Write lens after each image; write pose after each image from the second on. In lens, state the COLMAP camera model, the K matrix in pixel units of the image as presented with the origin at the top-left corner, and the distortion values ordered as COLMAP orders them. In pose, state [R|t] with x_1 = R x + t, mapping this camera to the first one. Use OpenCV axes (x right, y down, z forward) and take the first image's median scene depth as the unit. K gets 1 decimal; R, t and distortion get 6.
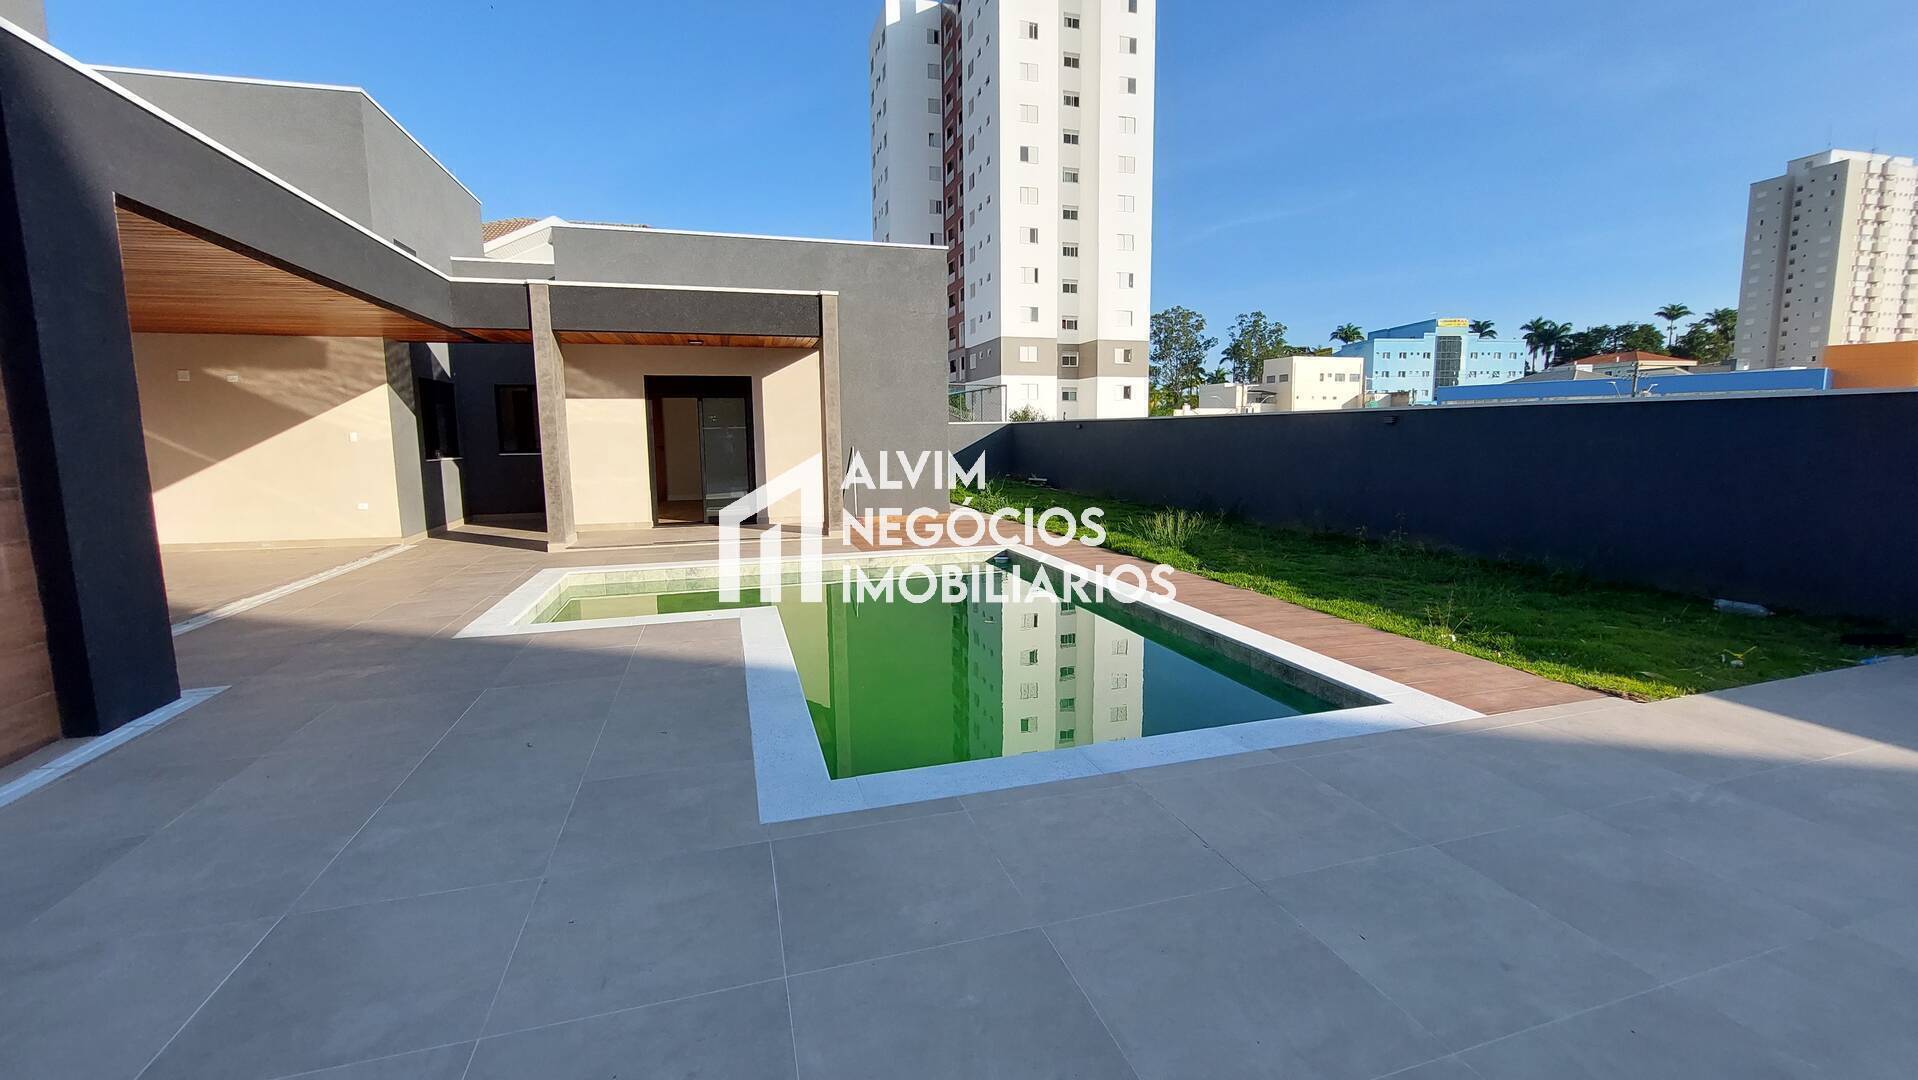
lens RADIAL K [[777.4, 0, 945.8], [0, 777.4, 540.1], [0, 0, 1]] dist [-0.016507, -0.000894]
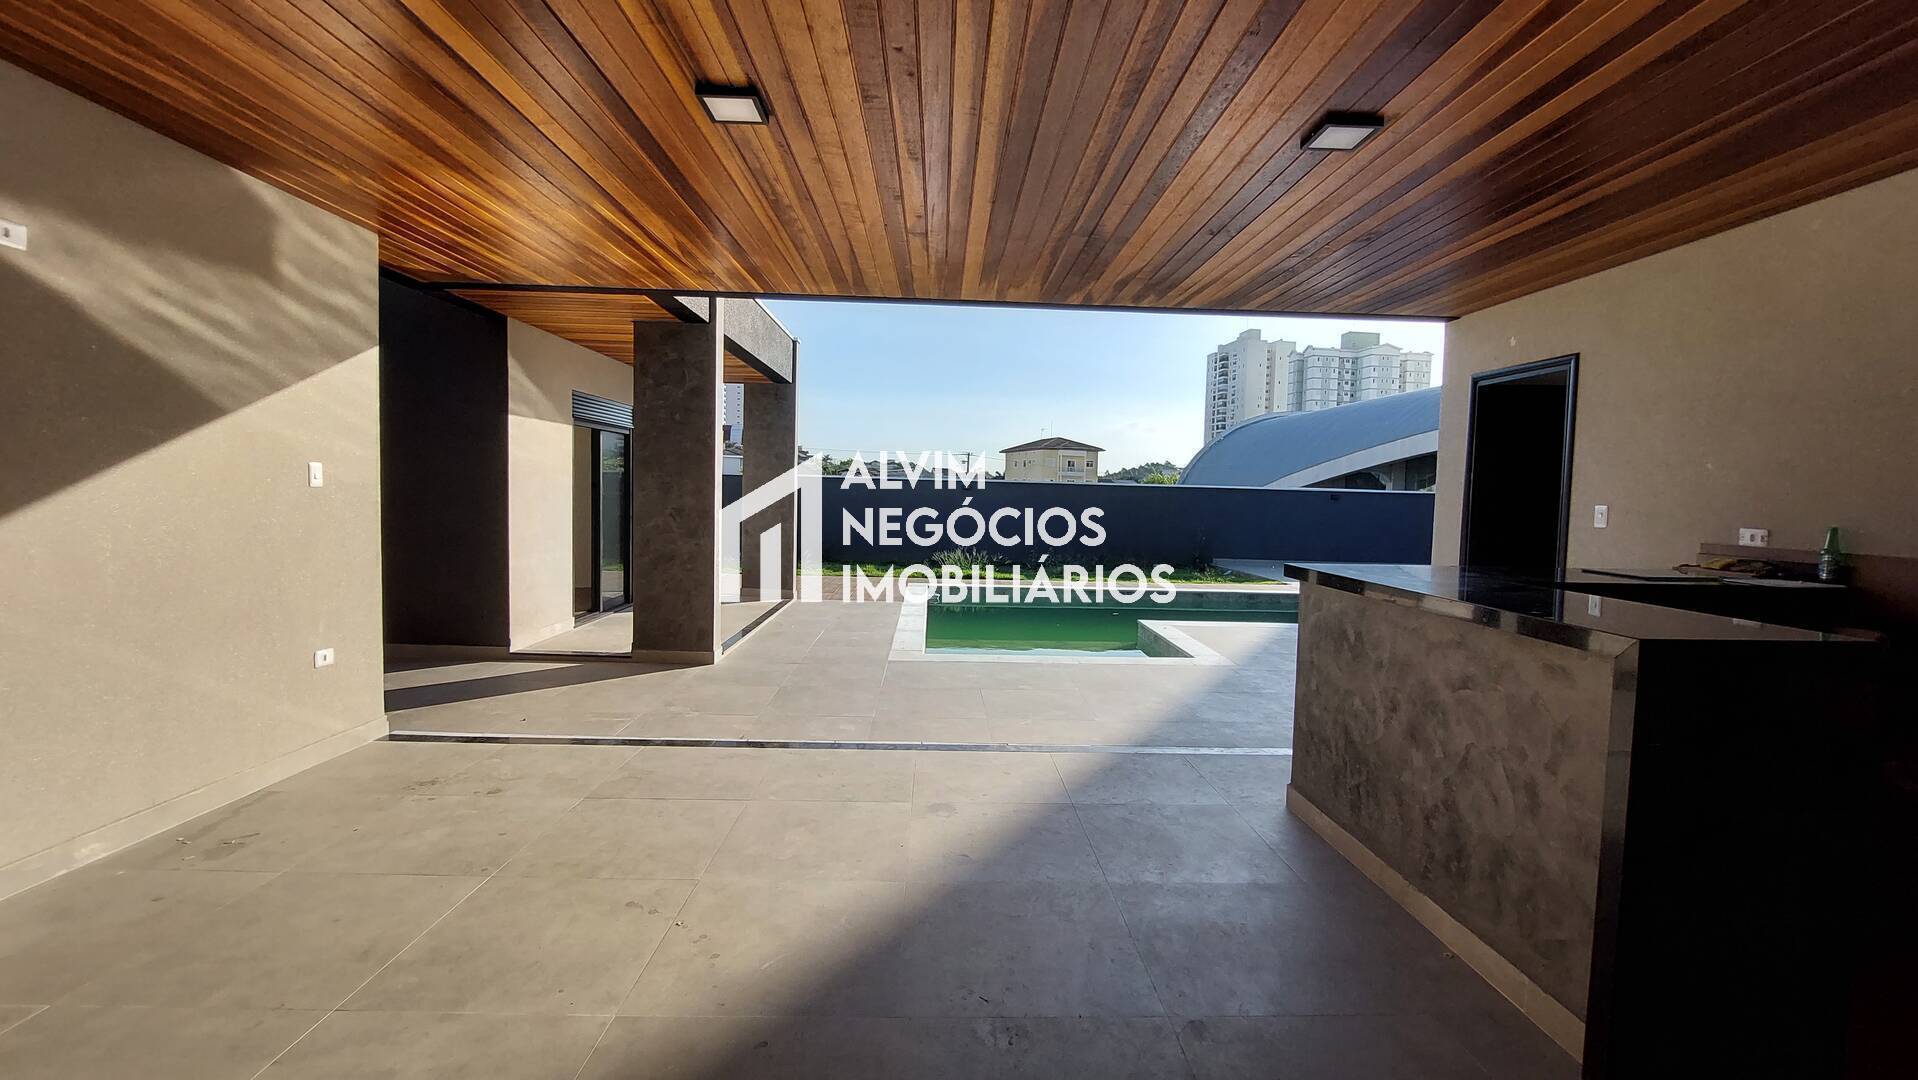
lens RADIAL K [[777.4, 0, 962.5], [0, 777.4, 532.7], [0, 0, 1]] dist [-0.016507, -0.000894]
pose [[0.243717, -0.037210, 0.969132, -0.199125], [0.104741, 0.994429, 0.011841, -0.014600], [-0.964174, 0.098622, 0.246256, 0.115396]]
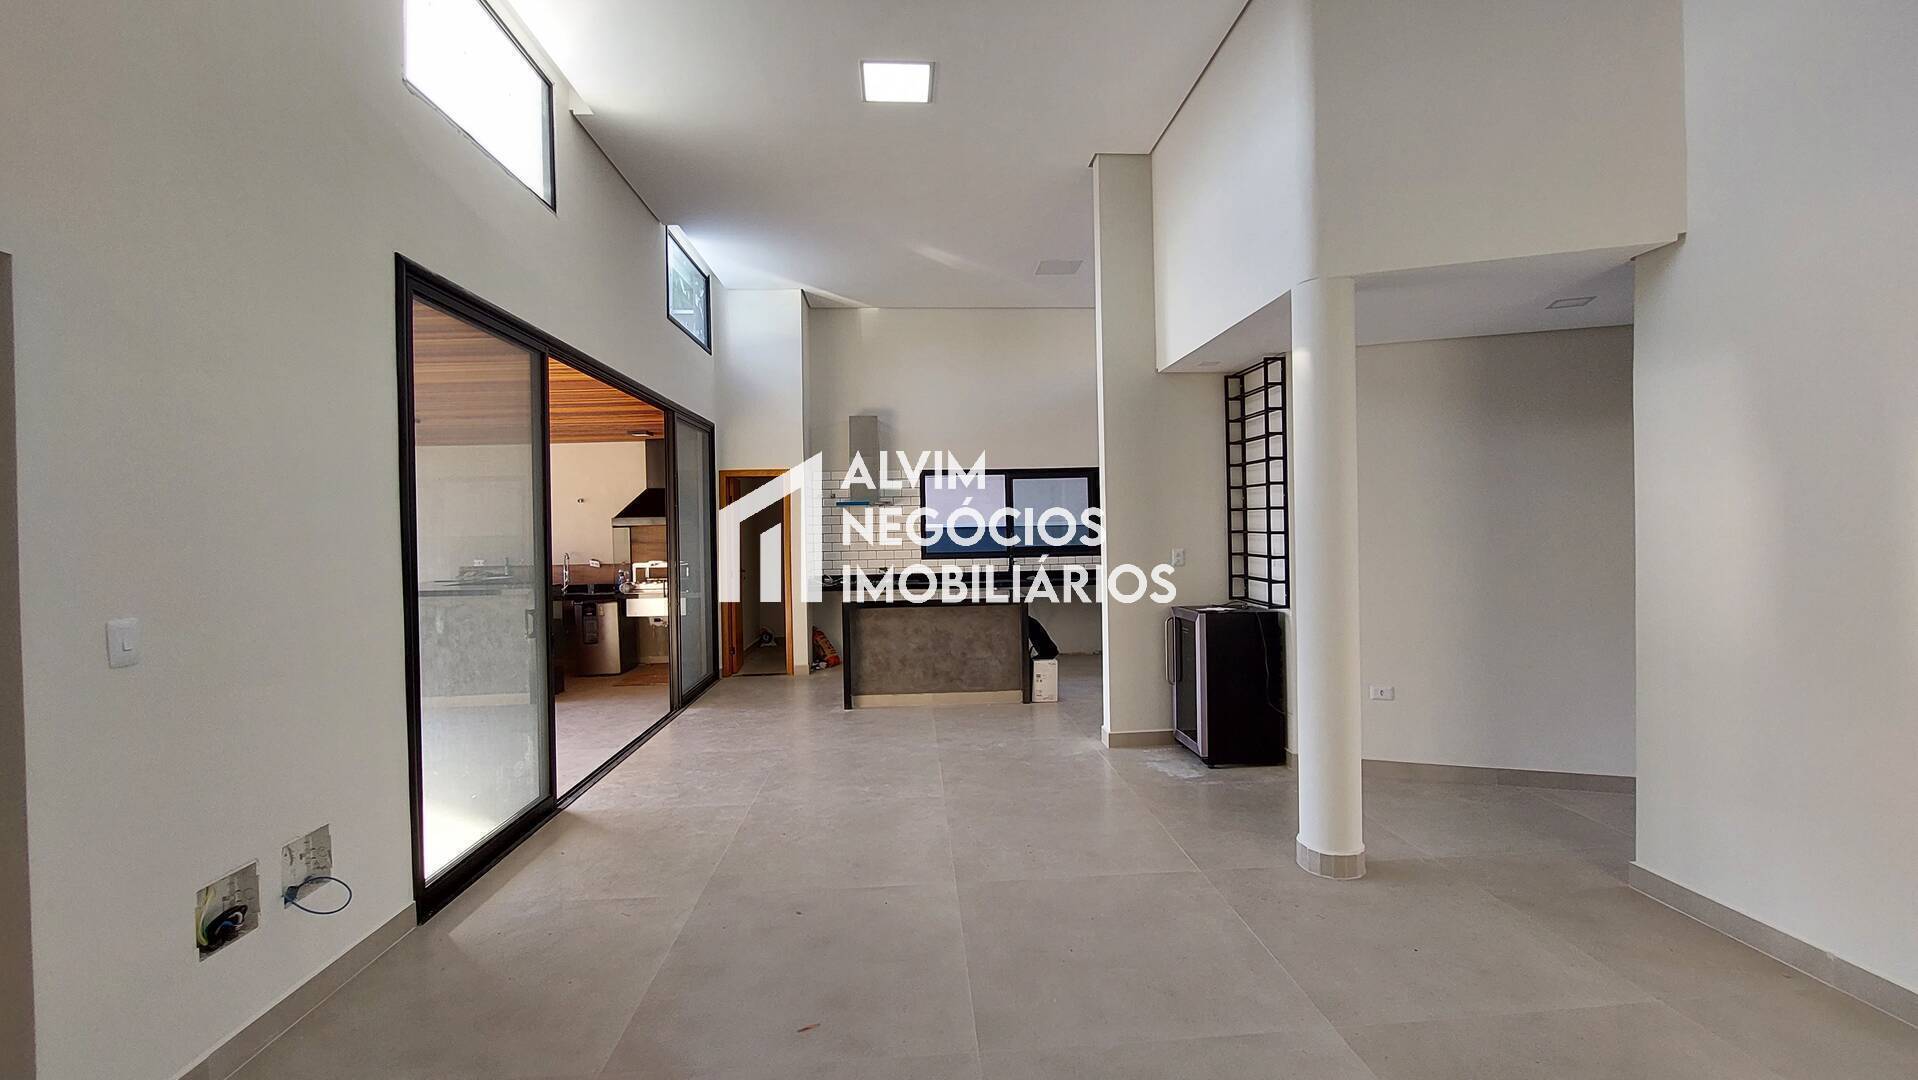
lens RADIAL K [[777.4, 0, 959.0], [0, 777.4, 530.1], [0, 0, 1]] dist [-0.016507, -0.000894]
pose [[-0.976314, 0.025666, 0.214830, -0.264126], [0.056142, 0.988980, 0.136991, -0.031473], [-0.208946, 0.145807, -0.966996, 0.211549]]
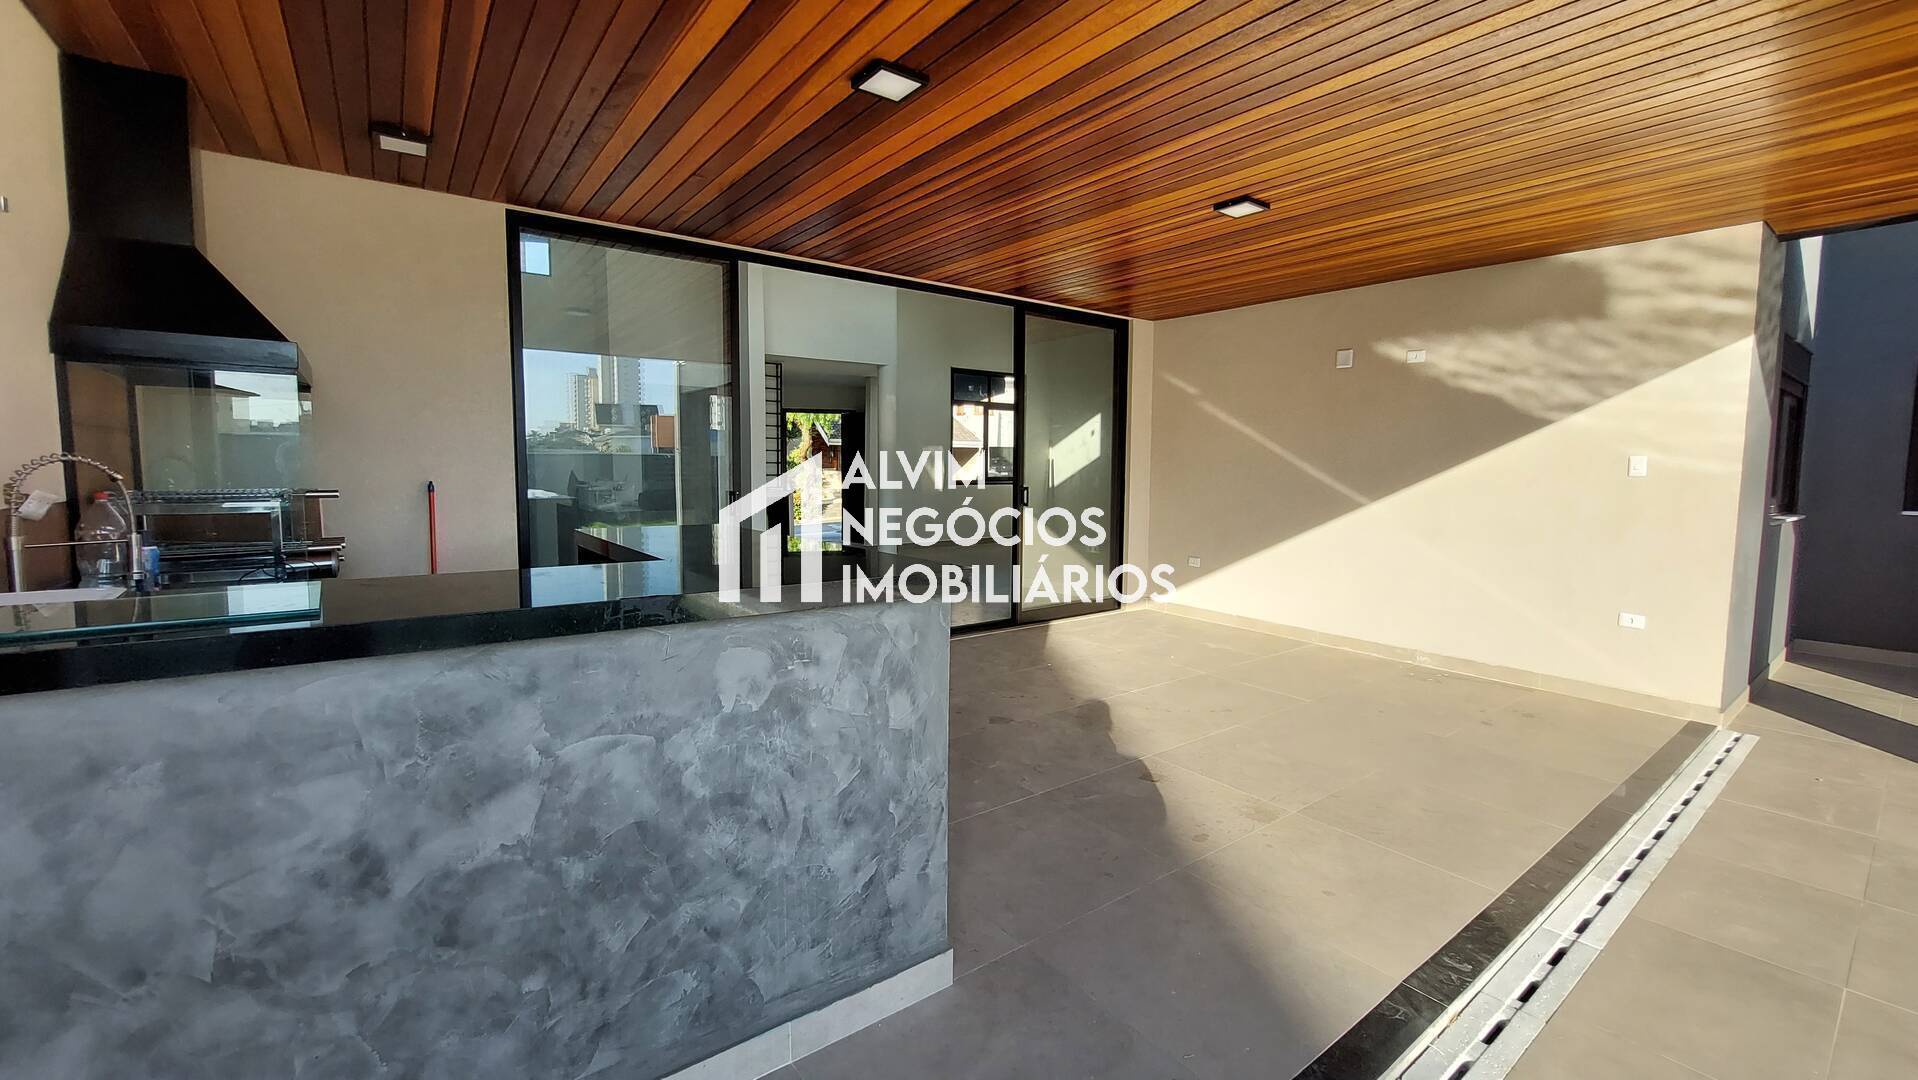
lens RADIAL K [[777.4, 0, 957.2], [0, 777.4, 533.6], [0, 0, 1]] dist [-0.016507, -0.000894]
pose [[0.353724, 0.095058, -0.930507, -0.093358], [-0.138807, 0.989142, 0.048282, -0.011660], [0.924993, 0.112082, 0.363077, 0.090851]]
